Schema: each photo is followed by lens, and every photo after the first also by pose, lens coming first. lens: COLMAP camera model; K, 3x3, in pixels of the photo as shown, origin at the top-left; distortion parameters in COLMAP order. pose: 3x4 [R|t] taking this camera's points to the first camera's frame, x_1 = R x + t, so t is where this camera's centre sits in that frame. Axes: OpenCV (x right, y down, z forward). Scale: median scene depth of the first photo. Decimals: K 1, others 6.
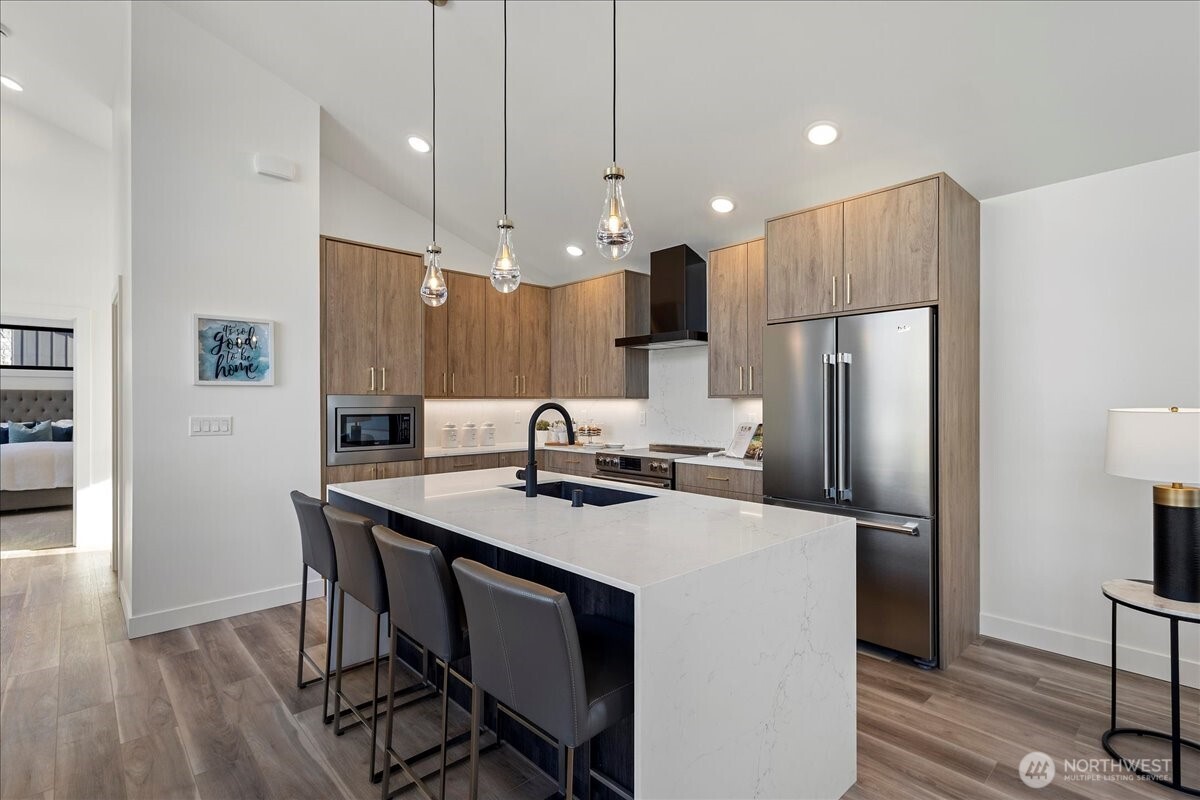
lens RADIAL K [[560.1, 0, 596.6], [0, 560.1, 402.9], [0, 0, 1]] dist [-0.000543, -0.000040]
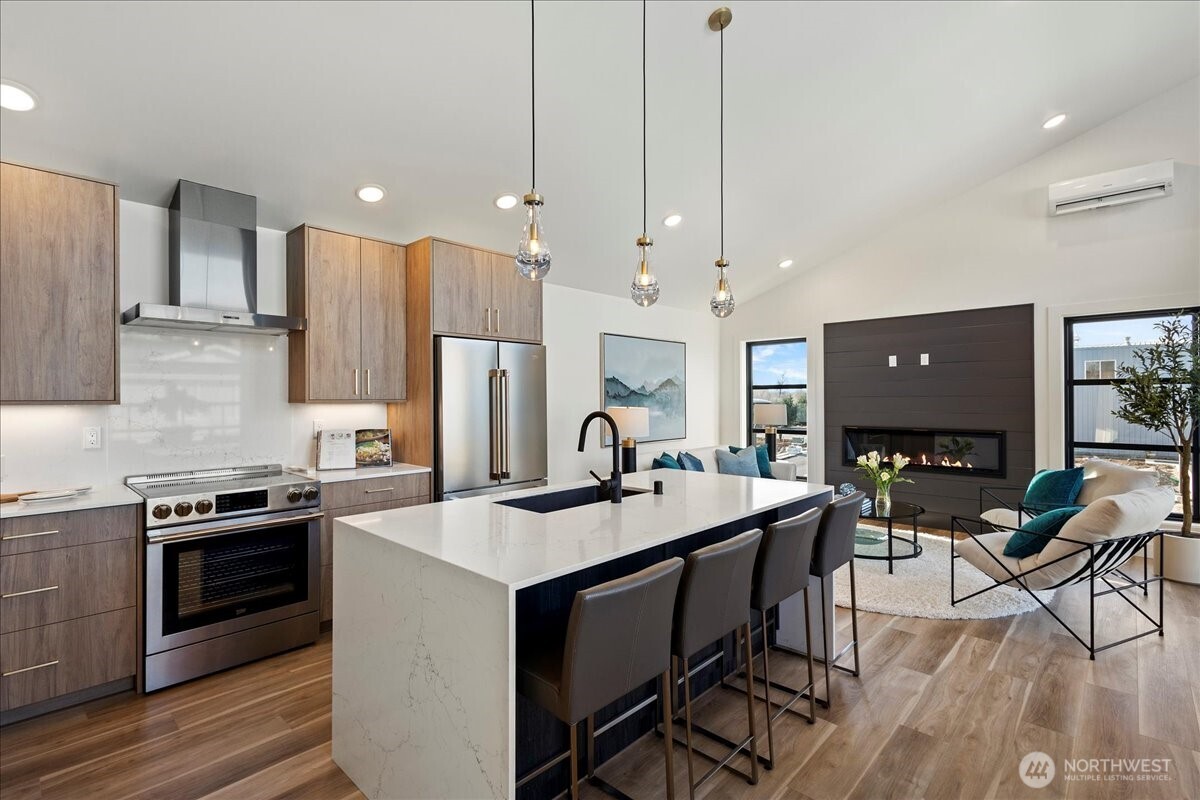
lens RADIAL K [[560.1, 0, 596.6], [0, 560.1, 402.9], [0, 0, 1]] dist [-0.000543, -0.000040]
pose [[-0.068443, -0.006354, 0.997635, -0.678493], [0.004803, 0.999966, 0.006699, -0.012767], [-0.997643, 0.005250, -0.068410, 0.653537]]
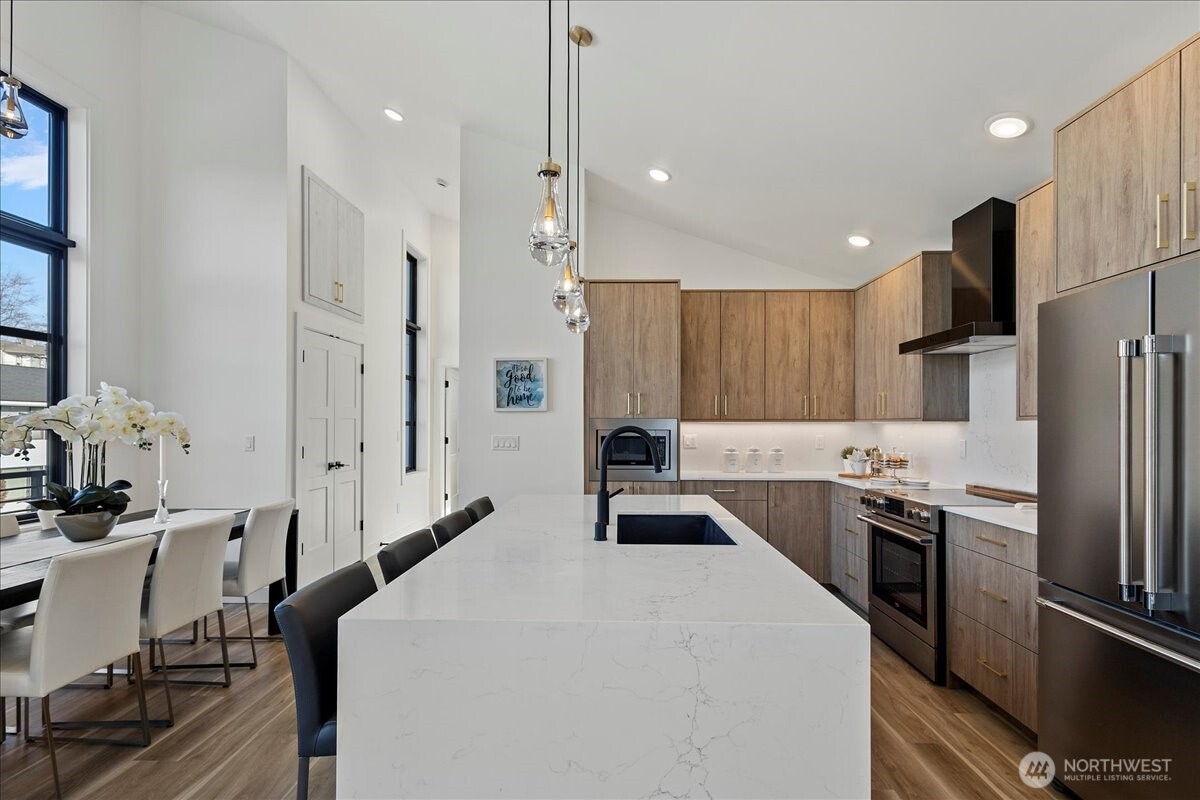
lens RADIAL K [[561.8, 0, 603.9], [0, 561.8, 421.9], [0, 0, 1]] dist [0.001532, 0.000611]
pose [[0.718665, -0.000857, -0.695356, 0.322951], [-0.004398, 0.999974, -0.005777, -0.000599], [0.695342, 0.007210, 0.718643, 0.185407]]
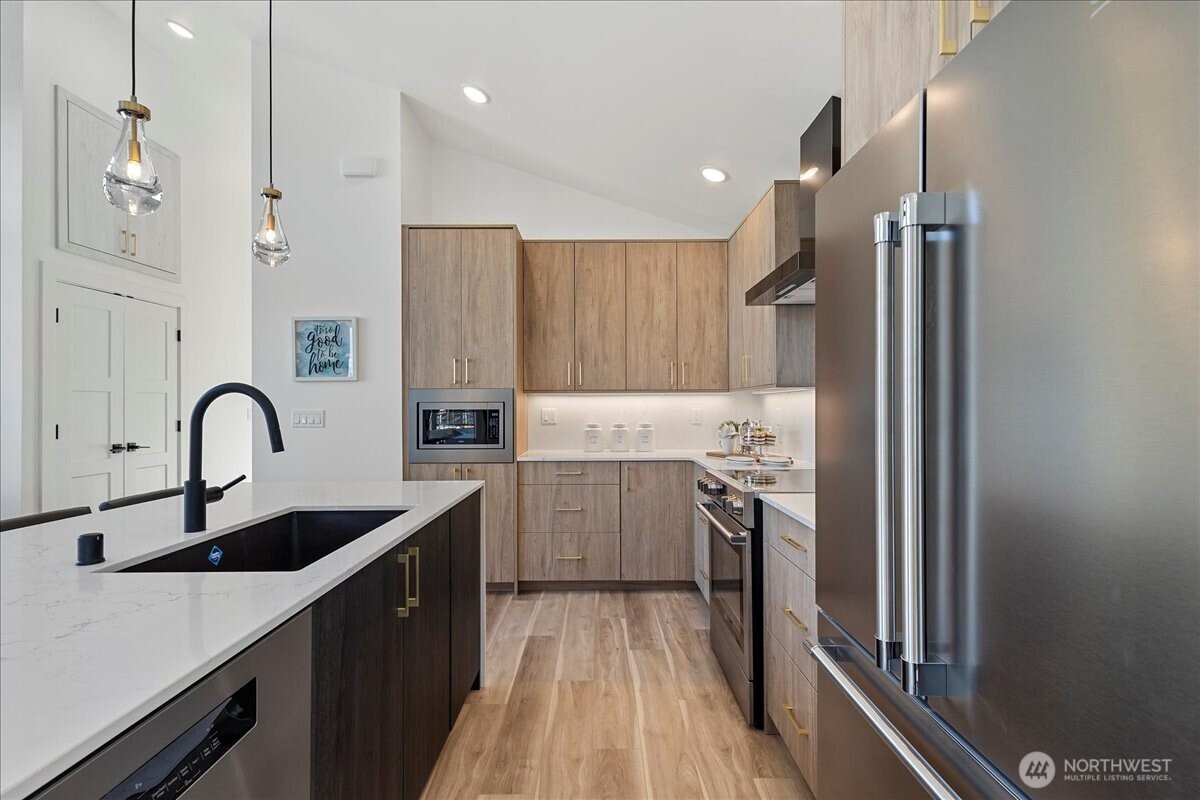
lens RADIAL K [[545.8, 0, 599.7], [0, 545.8, 403.5], [0, 0, 1]] dist [0.001363, -0.000071]
pose [[0.737247, -0.006185, -0.675595, 0.378338], [0.001704, 0.999972, -0.007295, 0.017448], [0.675621, 0.004227, 0.737237, 0.503843]]
